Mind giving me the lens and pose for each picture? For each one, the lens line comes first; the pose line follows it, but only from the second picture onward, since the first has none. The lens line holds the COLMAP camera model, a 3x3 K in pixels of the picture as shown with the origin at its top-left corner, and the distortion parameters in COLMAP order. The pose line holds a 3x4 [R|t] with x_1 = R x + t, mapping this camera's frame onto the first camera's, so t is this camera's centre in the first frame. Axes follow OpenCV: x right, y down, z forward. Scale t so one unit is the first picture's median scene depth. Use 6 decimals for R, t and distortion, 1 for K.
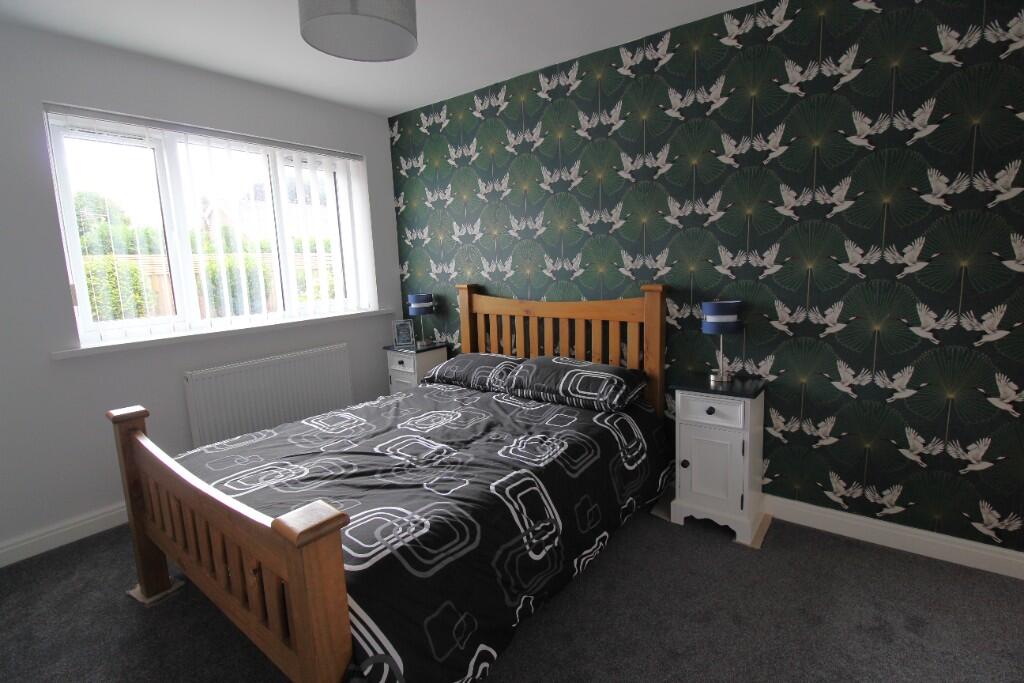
lens RADIAL K [[473.3, 0, 542.7], [0, 473.3, 335.4], [0, 0, 1]] dist [-0.023679, -0.001612]
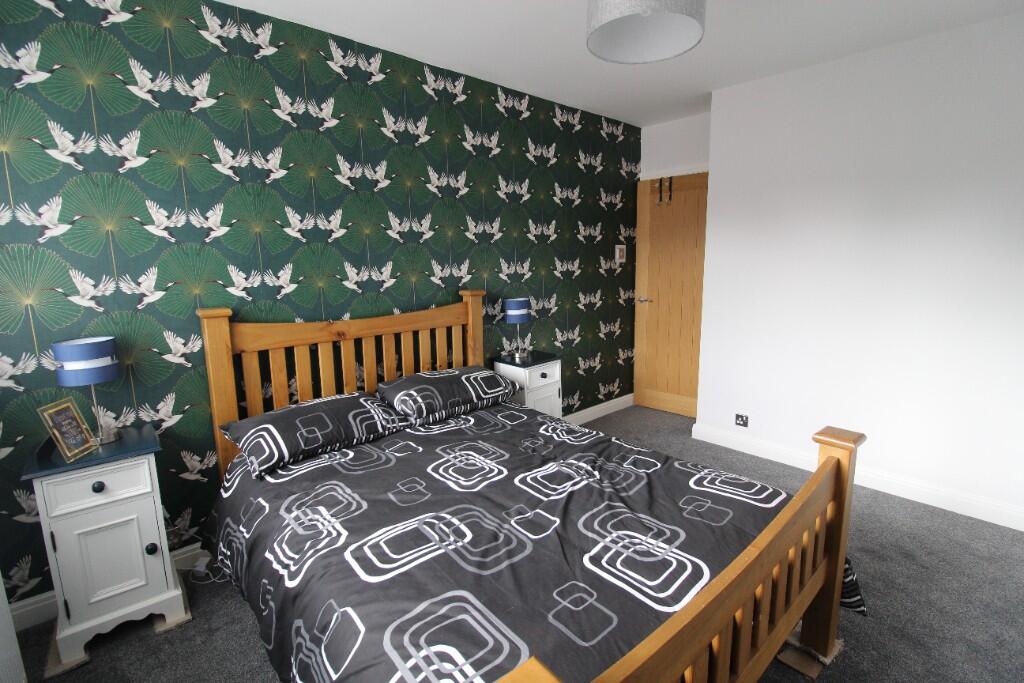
lens RADIAL K [[473.3, 0, 512.2], [0, 473.3, 338.7], [0, 0, 1]] dist [-0.023679, -0.001612]
pose [[0.179133, -0.125995, 0.975724, -0.805813], [0.180776, 0.979095, 0.093242, -0.073734], [-0.967074, 0.159684, 0.198165, 0.631854]]
